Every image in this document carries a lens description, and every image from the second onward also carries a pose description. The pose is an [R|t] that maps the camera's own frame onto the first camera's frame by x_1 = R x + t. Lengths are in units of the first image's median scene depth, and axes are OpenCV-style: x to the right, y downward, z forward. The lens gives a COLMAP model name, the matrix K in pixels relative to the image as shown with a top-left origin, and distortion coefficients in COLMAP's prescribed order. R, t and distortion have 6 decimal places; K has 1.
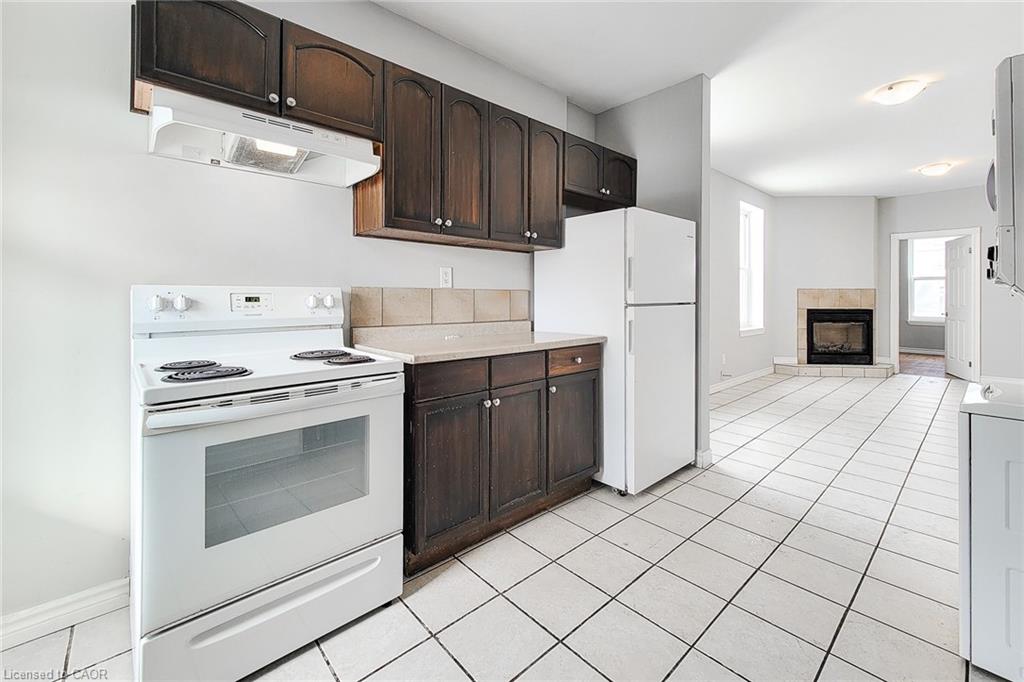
lens RADIAL K [[427.0, 0, 511.1], [0, 427.0, 295.9], [0, 0, 1]] dist [0.001161, 0.000030]
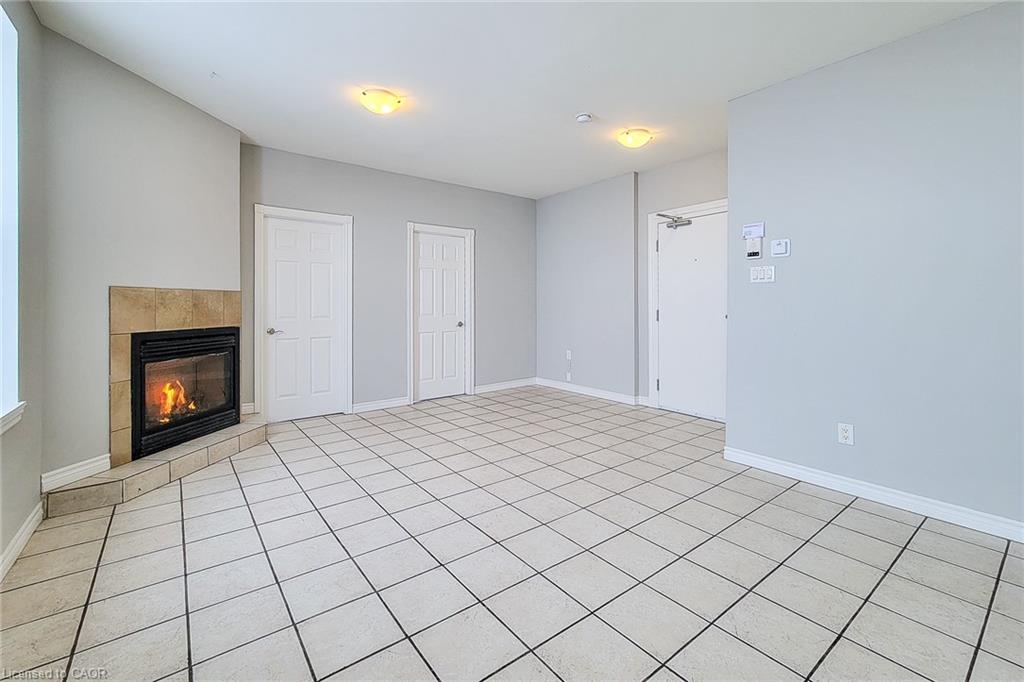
lens RADIAL K [[439.3, 0, 507.7], [0, 439.3, 306.2], [0, 0, 1]] dist [0.001274, -0.000336]
pose [[0.080054, -0.006039, 0.996772, 0.636675], [-0.003815, 0.999972, 0.006365, -0.003399], [-0.996783, -0.004312, 0.080029, 1.329220]]
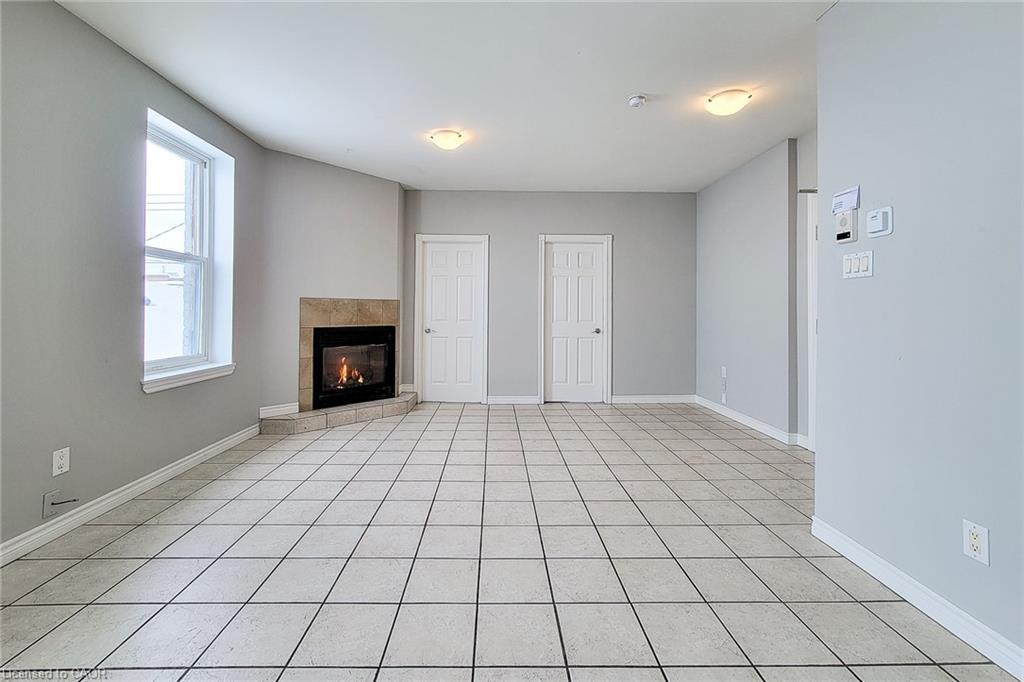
lens RADIAL K [[425.3, 0, 497.0], [0, 425.3, 306.5], [0, 0, 1]] dist [-0.000891, -0.000532]
pose [[0.662696, 0.010404, 0.748816, 0.867087], [-0.007644, 0.999945, -0.007128, -0.001231], [-0.748849, -0.001000, 0.662739, 0.772800]]
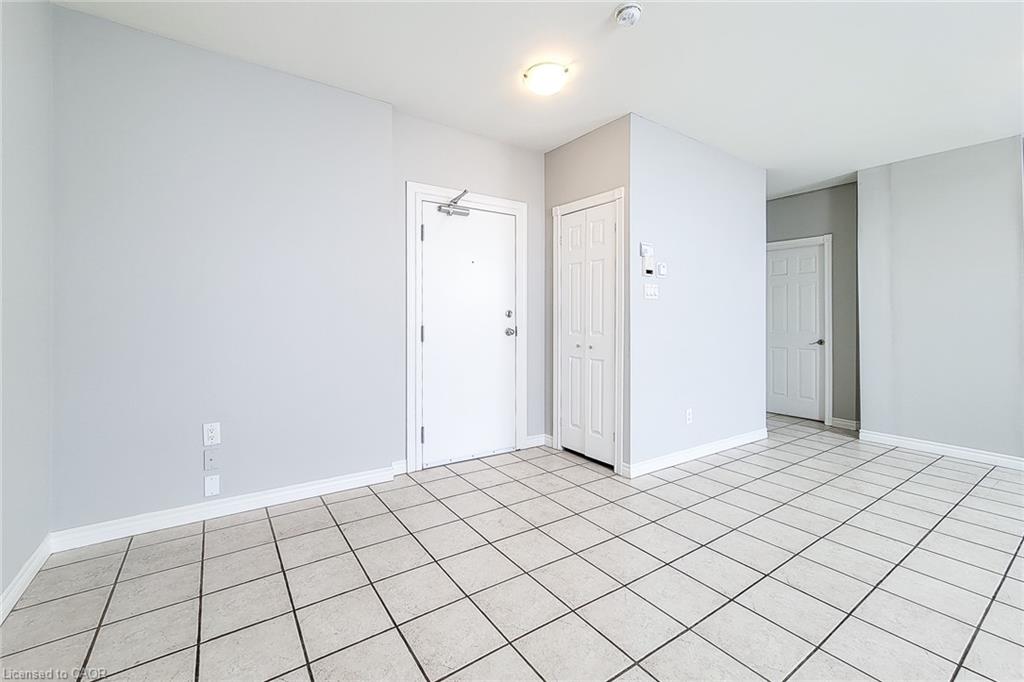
lens RADIAL K [[423.3, 0, 496.4], [0, 423.3, 318.8], [0, 0, 1]] dist [0.003451, 0.000207]
pose [[-0.989655, -0.007458, 0.143270, 2.012314], [-0.008235, 0.999954, -0.004828, 0.004323], [-0.143228, -0.005957, -0.989672, 1.968140]]
